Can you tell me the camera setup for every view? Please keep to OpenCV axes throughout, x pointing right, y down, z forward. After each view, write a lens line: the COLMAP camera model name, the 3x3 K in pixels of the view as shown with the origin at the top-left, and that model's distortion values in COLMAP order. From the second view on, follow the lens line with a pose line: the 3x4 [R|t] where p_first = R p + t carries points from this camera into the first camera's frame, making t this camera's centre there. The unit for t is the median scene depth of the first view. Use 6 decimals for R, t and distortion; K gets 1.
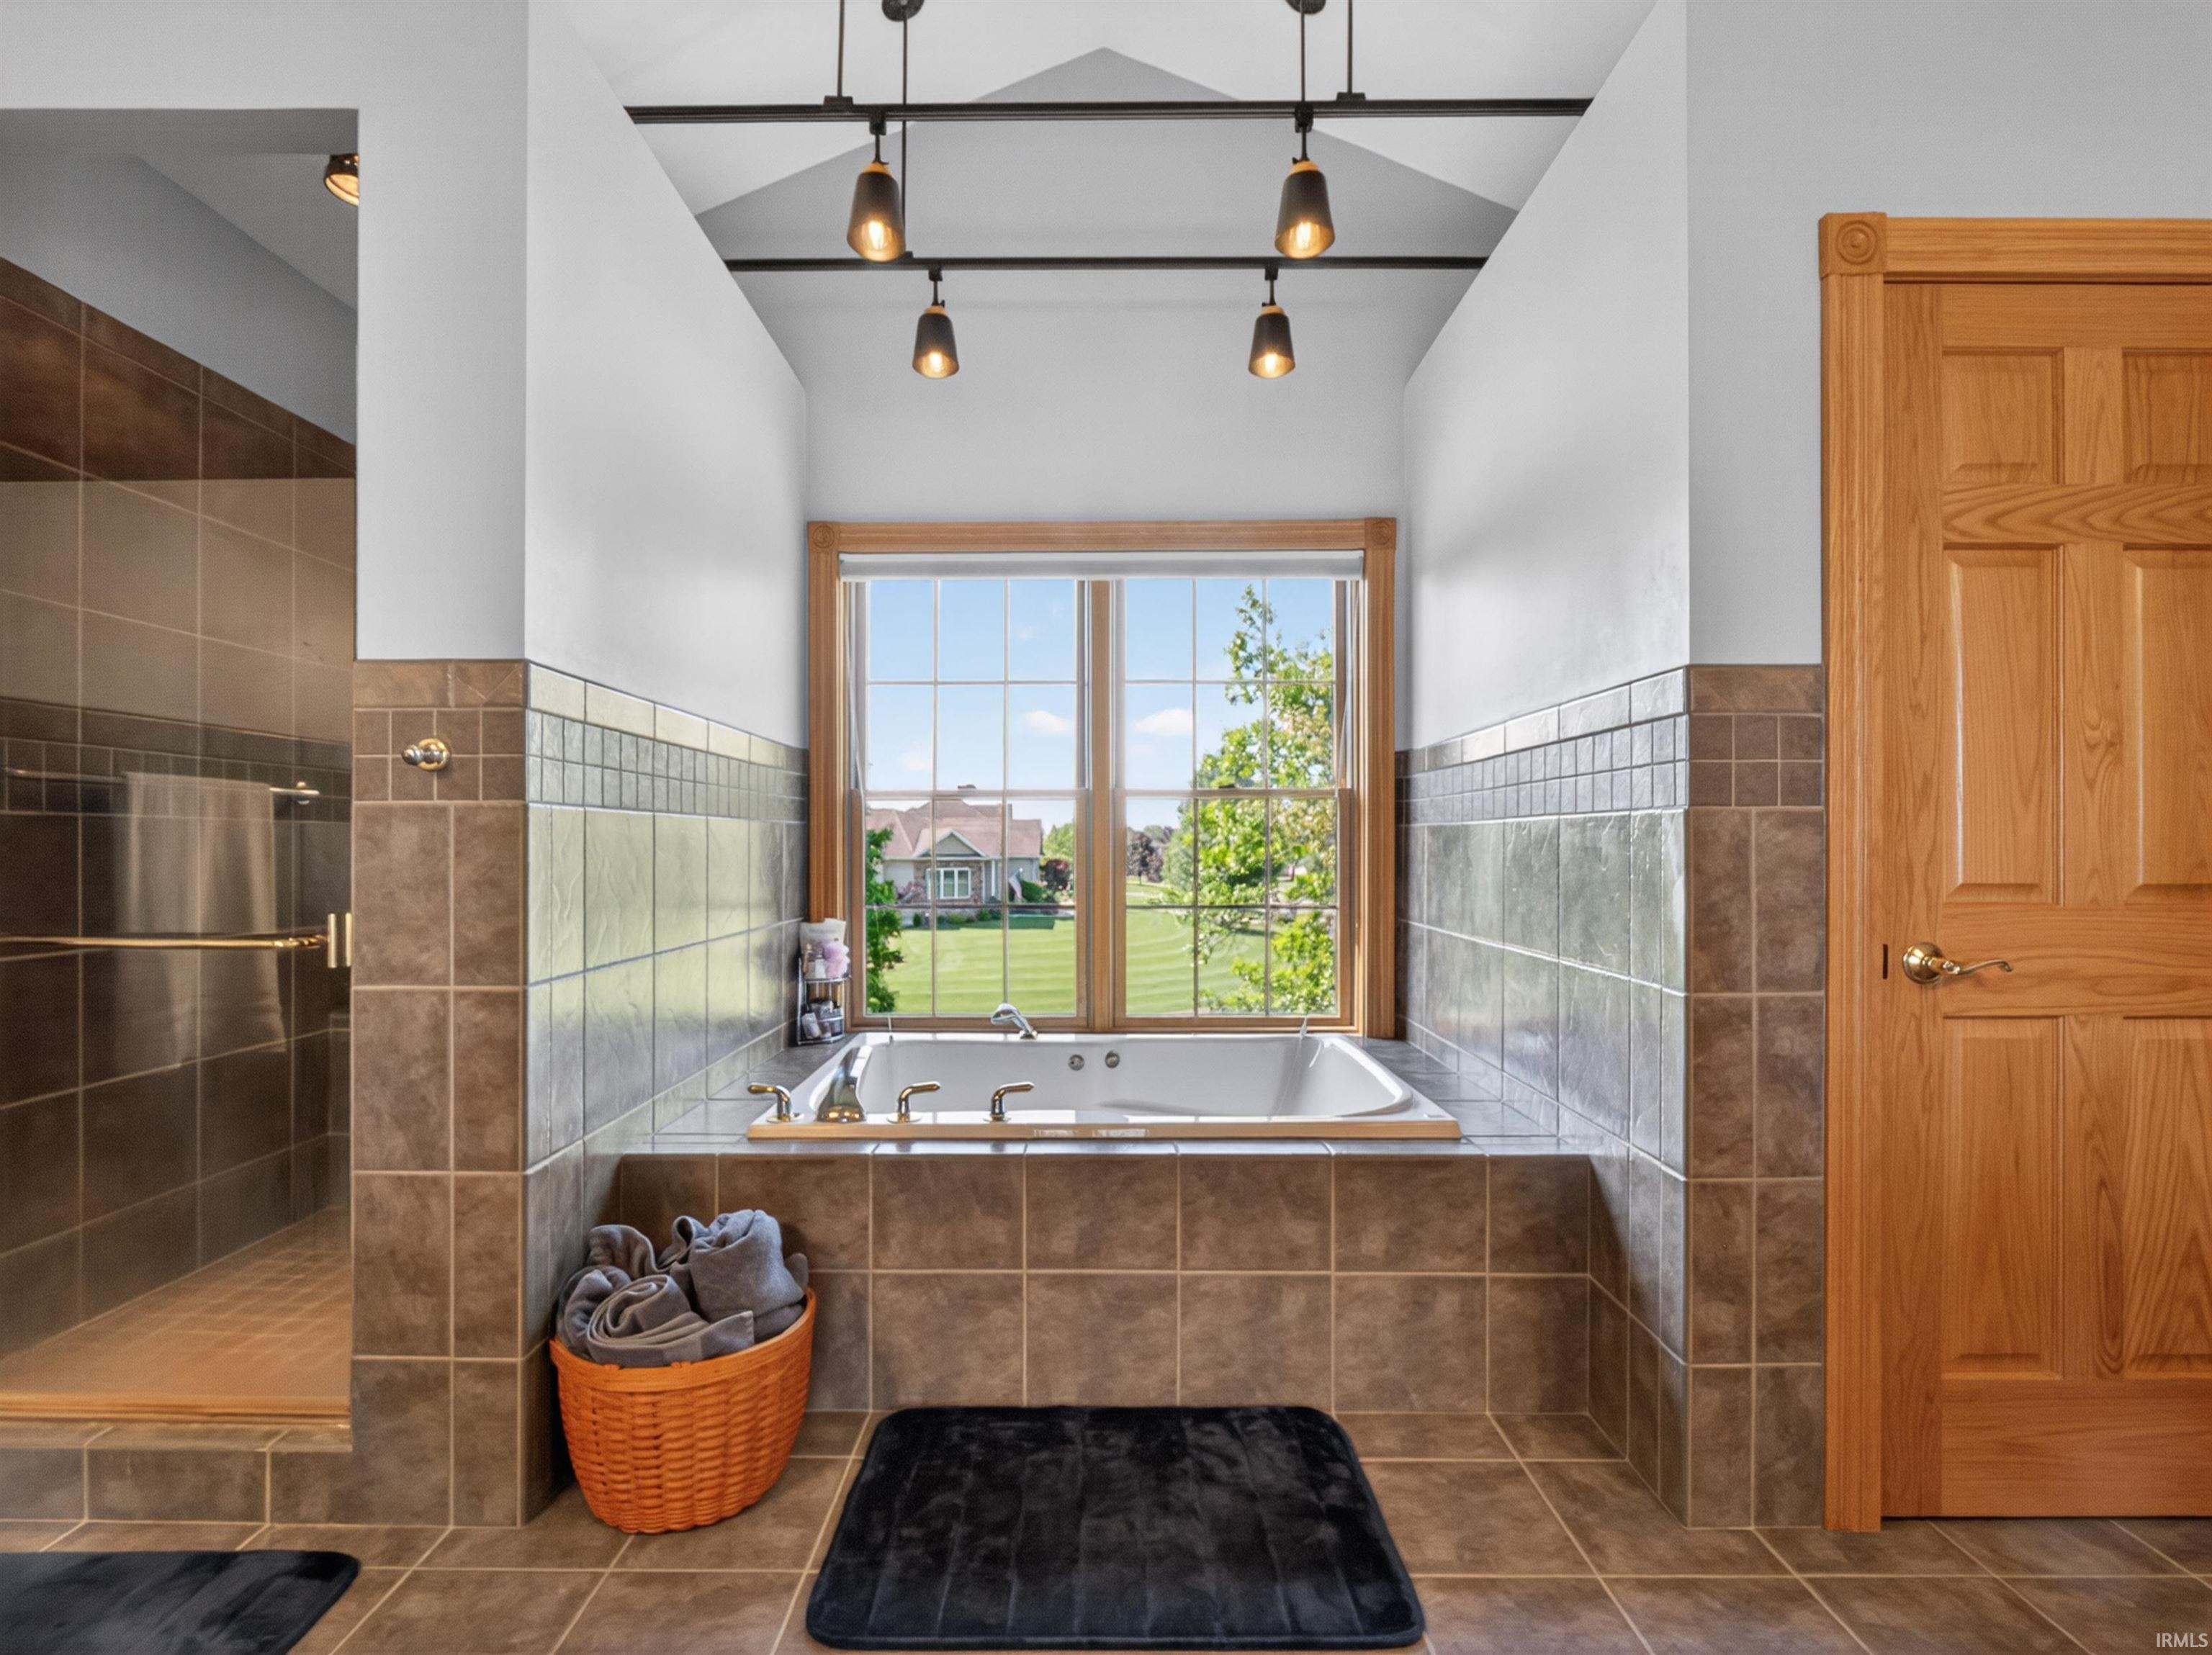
lens RADIAL K [[1052.0, 0, 1090.2], [0, 1052.0, 829.9], [0, 0, 1]] dist [-0.001273, 0.000378]
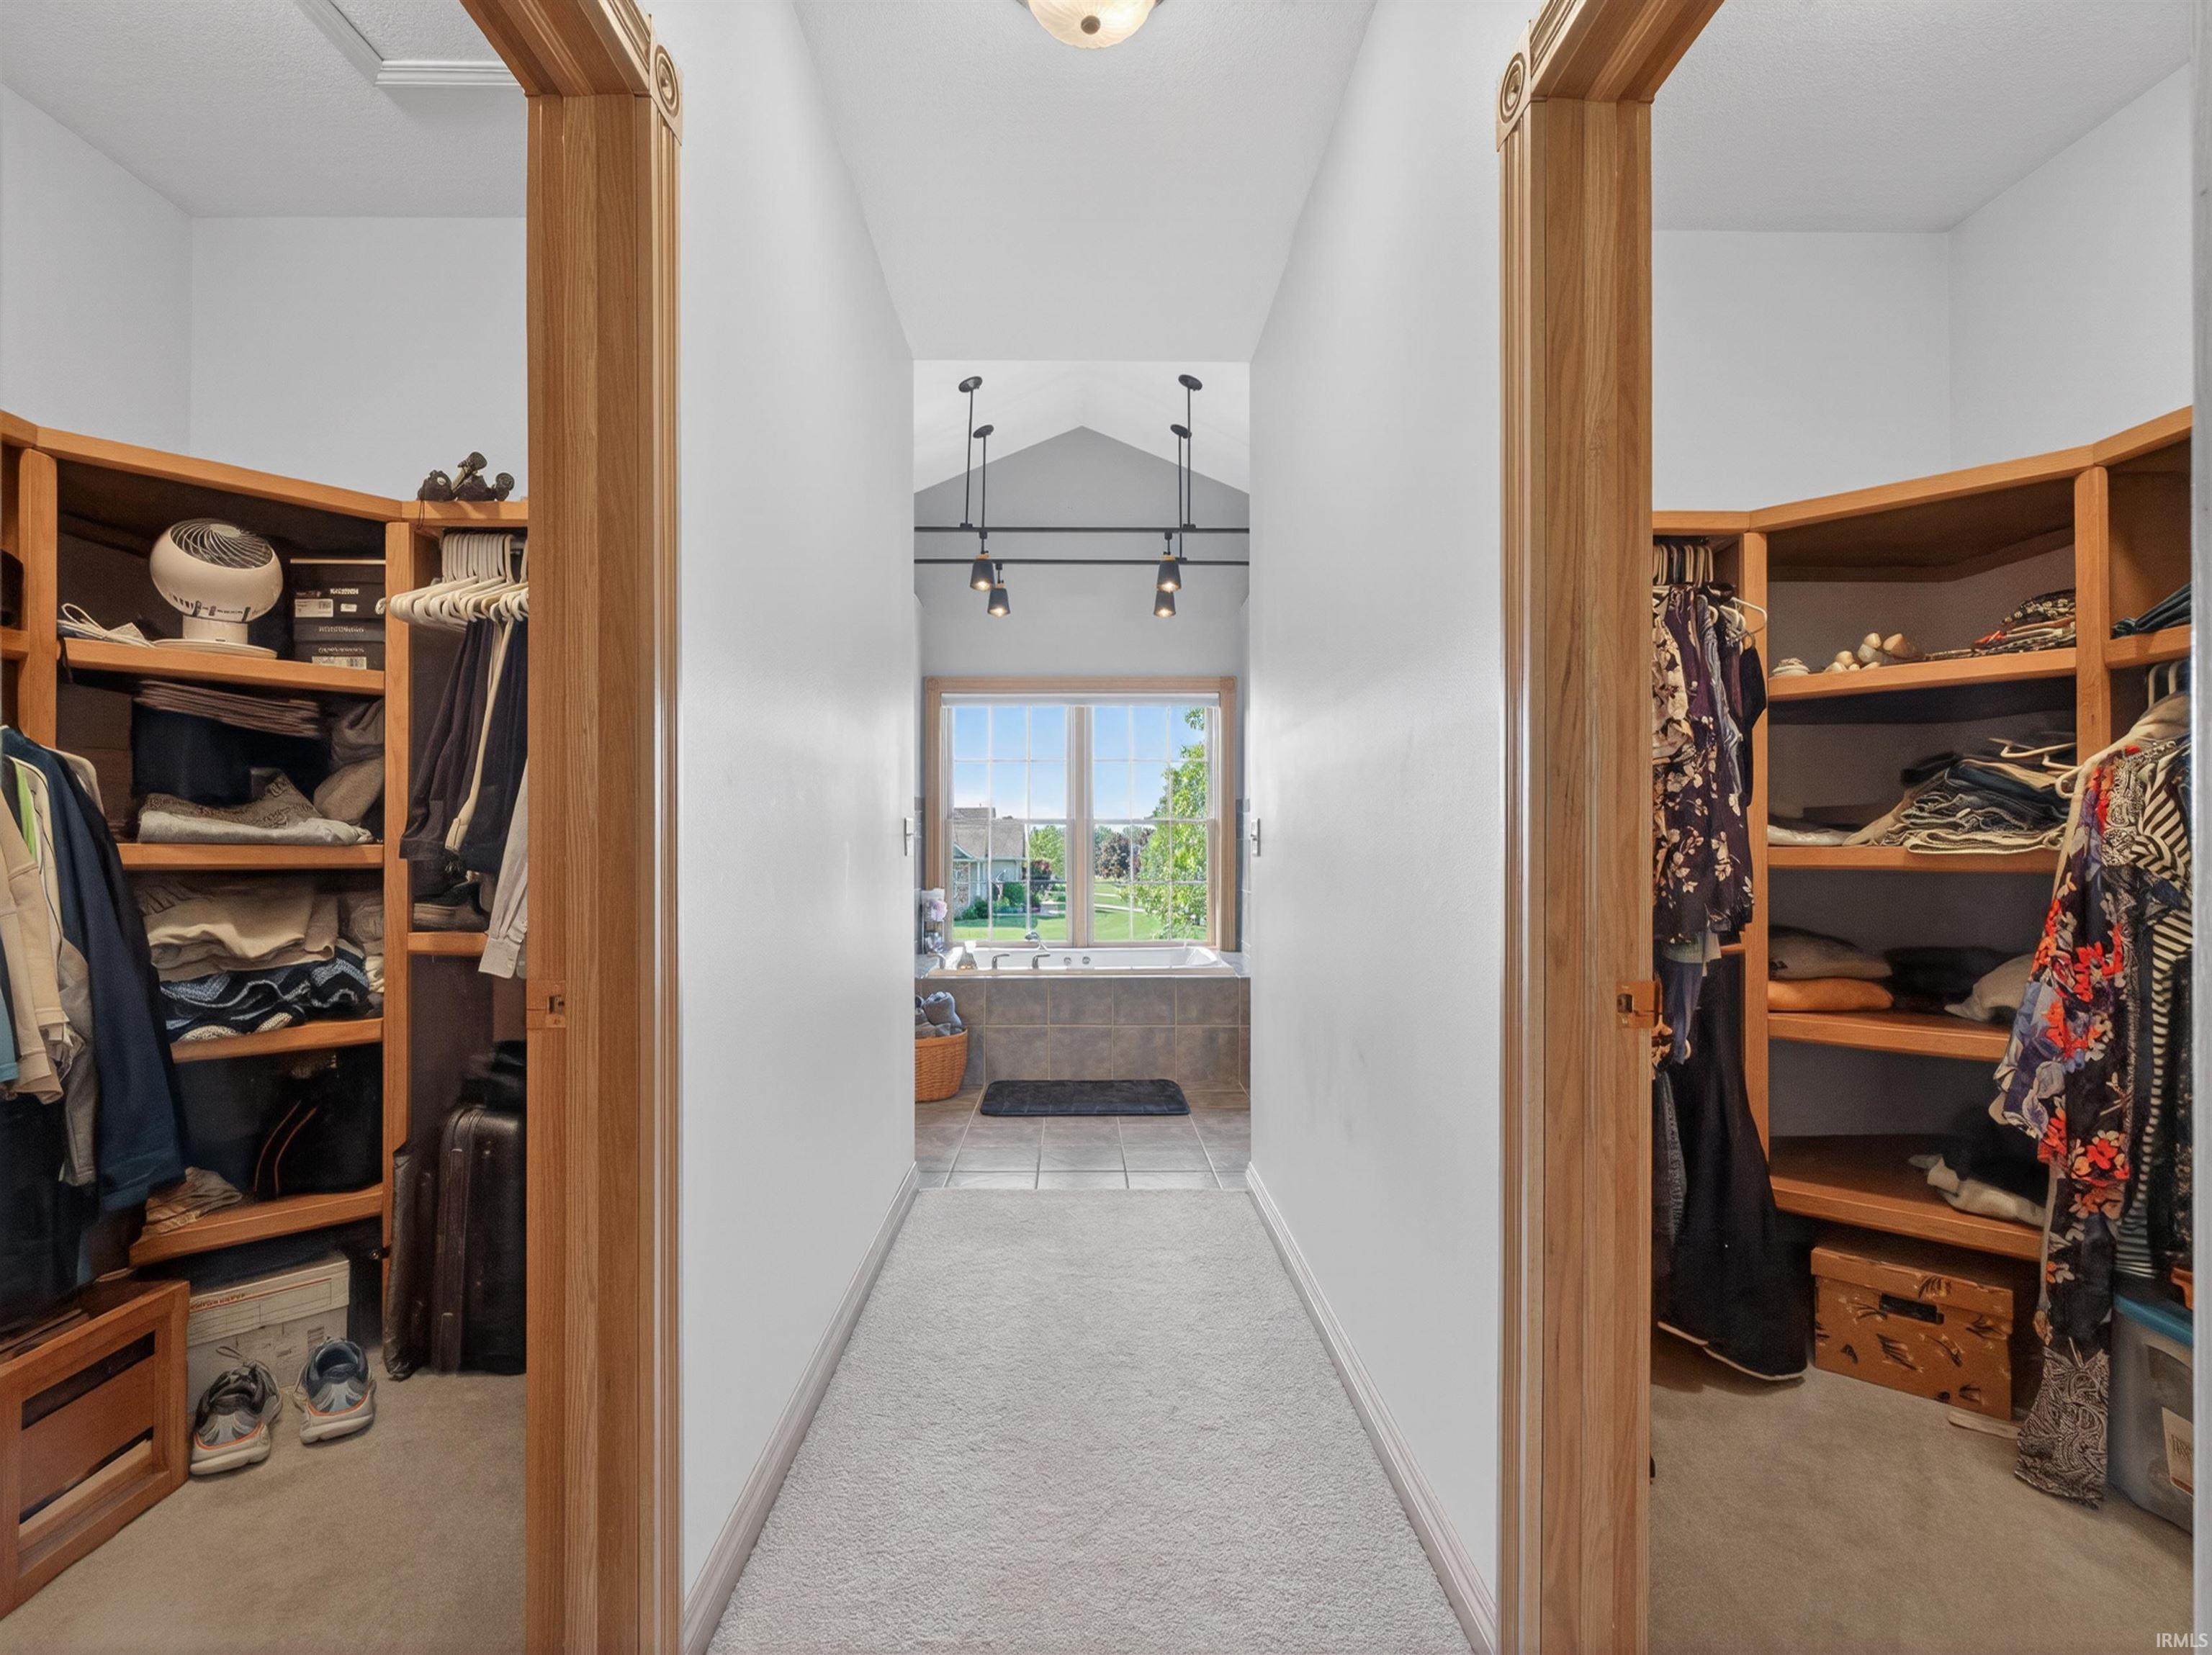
lens RADIAL K [[1052.0, 0, 1090.2], [0, 1052.0, 829.9], [0, 0, 1]] dist [-0.001273, 0.000378]
pose [[0.999823, 0.000823, 0.018816, -0.012039], [-0.000795, 0.999999, -0.001468, -0.024750], [-0.018817, 0.001452, 0.999822, -1.293199]]
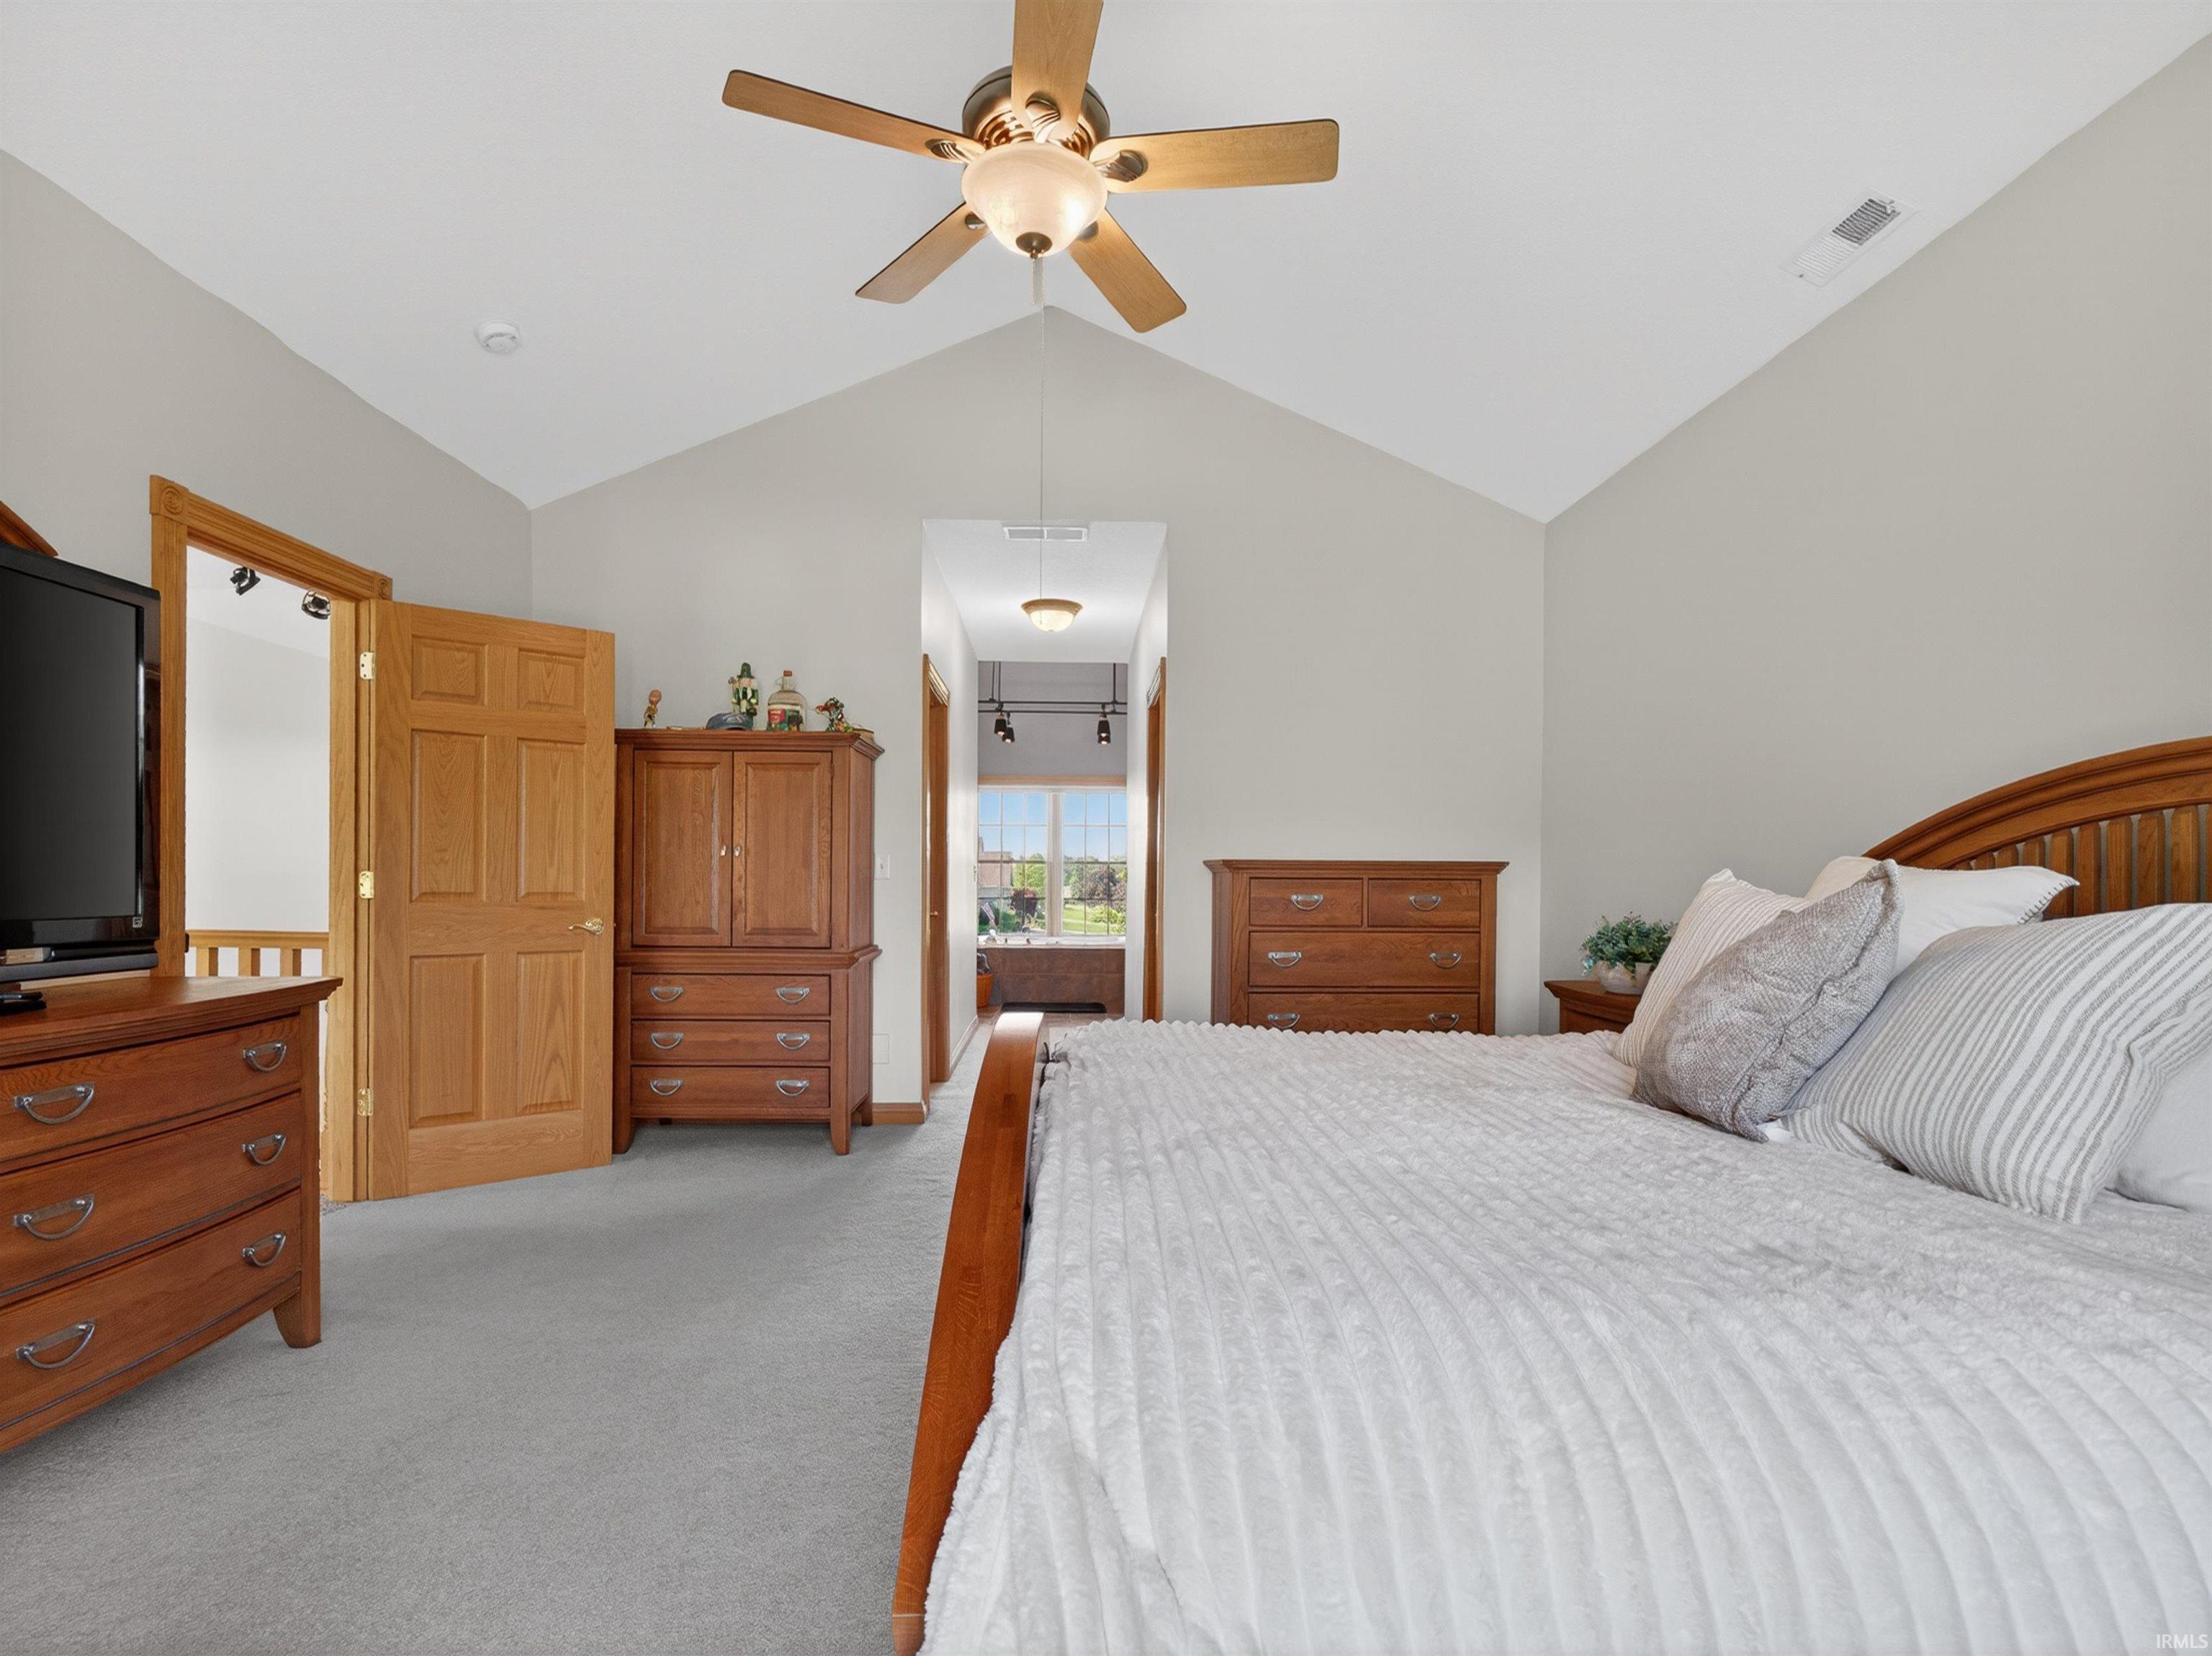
lens RADIAL K [[1052.0, 0, 1090.2], [0, 1052.0, 830.4], [0, 0, 1]] dist [-0.001273, 0.000378]
pose [[0.999487, 0.008091, 0.030998, 0.024742], [-0.007227, 0.999585, -0.027883, -0.059331], [-0.031211, 0.027645, 0.999130, -3.165423]]
